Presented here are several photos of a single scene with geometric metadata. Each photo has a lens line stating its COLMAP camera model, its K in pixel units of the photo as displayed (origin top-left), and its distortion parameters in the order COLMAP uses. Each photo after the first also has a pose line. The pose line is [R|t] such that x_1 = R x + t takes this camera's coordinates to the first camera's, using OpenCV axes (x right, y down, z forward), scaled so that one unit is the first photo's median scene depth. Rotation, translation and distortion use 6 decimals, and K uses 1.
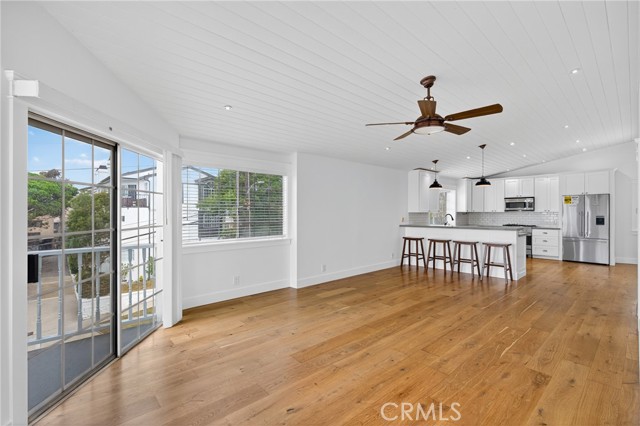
lens RADIAL K [[298.3, 0, 320.0], [0, 298.3, 213.0], [0, 0, 1]] dist [0.019686, 0.000284]
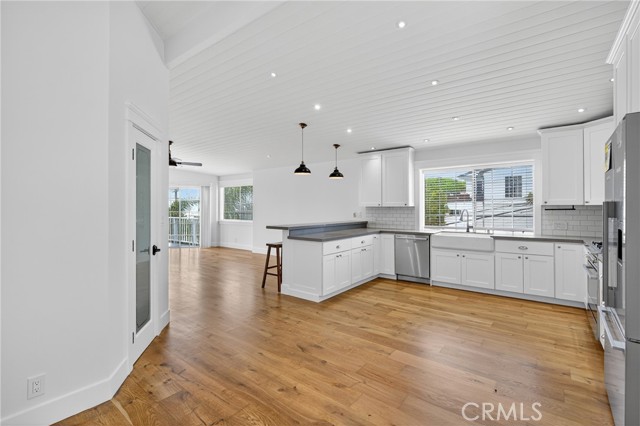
lens RADIAL K [[290.5, 0, 317.1], [0, 290.5, 204.9], [0, 0, 1]] dist [0.000775, 0.000301]
pose [[0.159843, -0.008645, -0.987105, 1.031464], [-0.002066, 0.999957, -0.009092, 0.000746], [0.987140, 0.003493, 0.159818, 0.716755]]
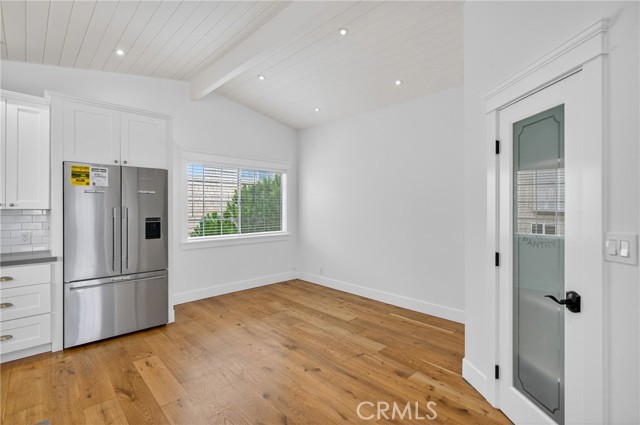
lens RADIAL K [[293.2, 0, 317.9], [0, 293.2, 208.4], [0, 0, 1]] dist [-0.000420, 0.000229]
pose [[-0.017746, 0.002288, 0.999840, 0.474153], [0.002304, 0.999995, -0.002247, -0.002656], [-0.999840, 0.002264, -0.017751, 0.732089]]
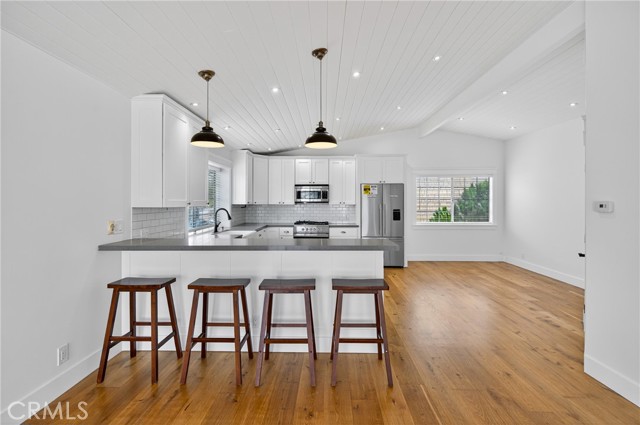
lens RADIAL K [[290.5, 0, 317.1], [0, 290.5, 204.4], [0, 0, 1]] dist [0.000775, 0.000301]
pose [[0.707814, -0.000905, 0.706398, 0.195453], [-0.000689, 0.999998, 0.001973, -0.005774], [-0.706398, -0.001883, 0.707812, 0.559983]]
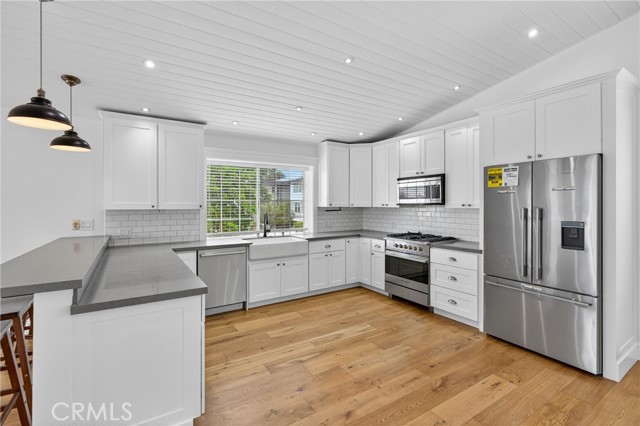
lens RADIAL K [[290.5, 0, 317.1], [0, 290.5, 204.9], [0, 0, 1]] dist [0.000775, 0.000301]
pose [[0.981631, 0.000565, -0.190790, 0.675681], [-0.000773, 0.999999, -0.001016, -0.008000], [0.190789, 0.001145, 0.981630, 0.605084]]
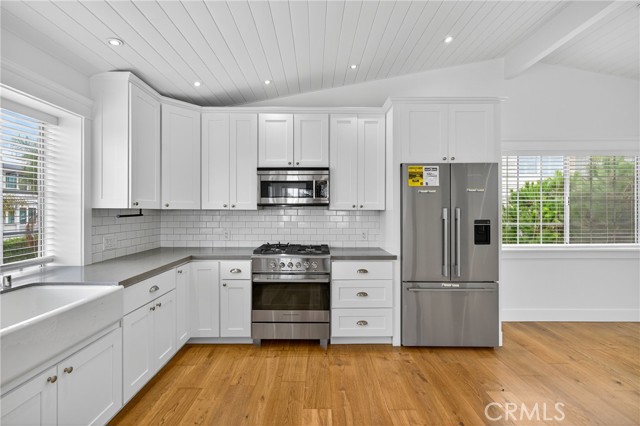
lens RADIAL K [[287.7, 0, 320.0], [0, 287.7, 213.0], [0, 0, 1]] dist [-0.000808, 0.000109]
pose [[0.680208, -0.000981, 0.733019, 0.501288], [0.000092, 0.999999, 0.001254, 0.000047], [-0.733020, -0.000786, 0.680207, 0.858928]]
